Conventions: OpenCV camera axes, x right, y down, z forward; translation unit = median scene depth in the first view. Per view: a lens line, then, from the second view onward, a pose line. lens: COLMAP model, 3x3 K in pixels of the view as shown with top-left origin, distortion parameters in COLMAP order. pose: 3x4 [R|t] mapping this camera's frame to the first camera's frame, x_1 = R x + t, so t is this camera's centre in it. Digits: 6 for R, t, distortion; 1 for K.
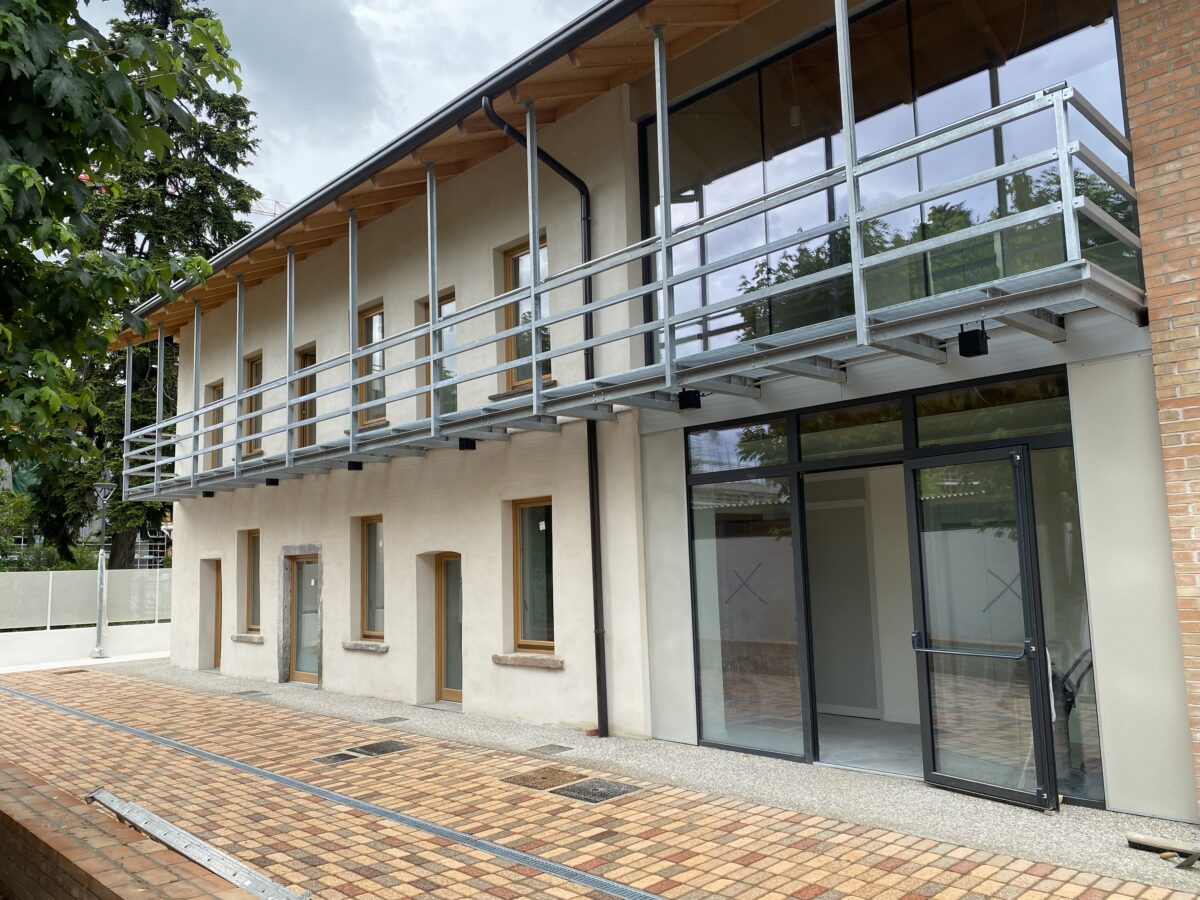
lens RADIAL K [[923.2, 0, 600.0], [0, 923.2, 450.0], [0, 0, 1]] dist [0.008110, -0.001774]
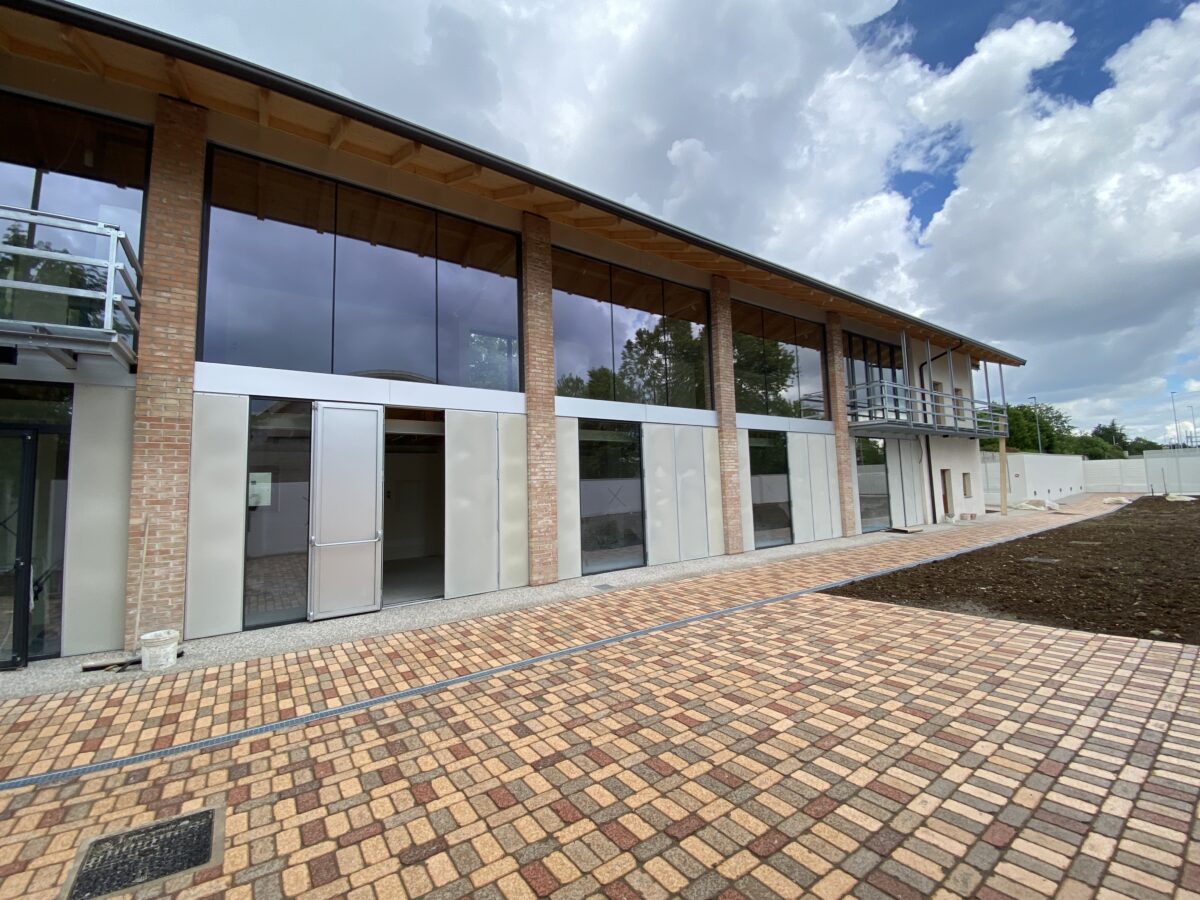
lens RADIAL K [[487.7, 0, 600.0], [0, 487.7, 450.0], [0, 0, 1]] dist [-0.062289, -0.000038]
pose [[0.155514, 0.087160, 0.983981, -0.104338], [-0.090873, 0.993138, -0.073609, -0.004120], [-0.983645, -0.077970, 0.162367, -0.033531]]
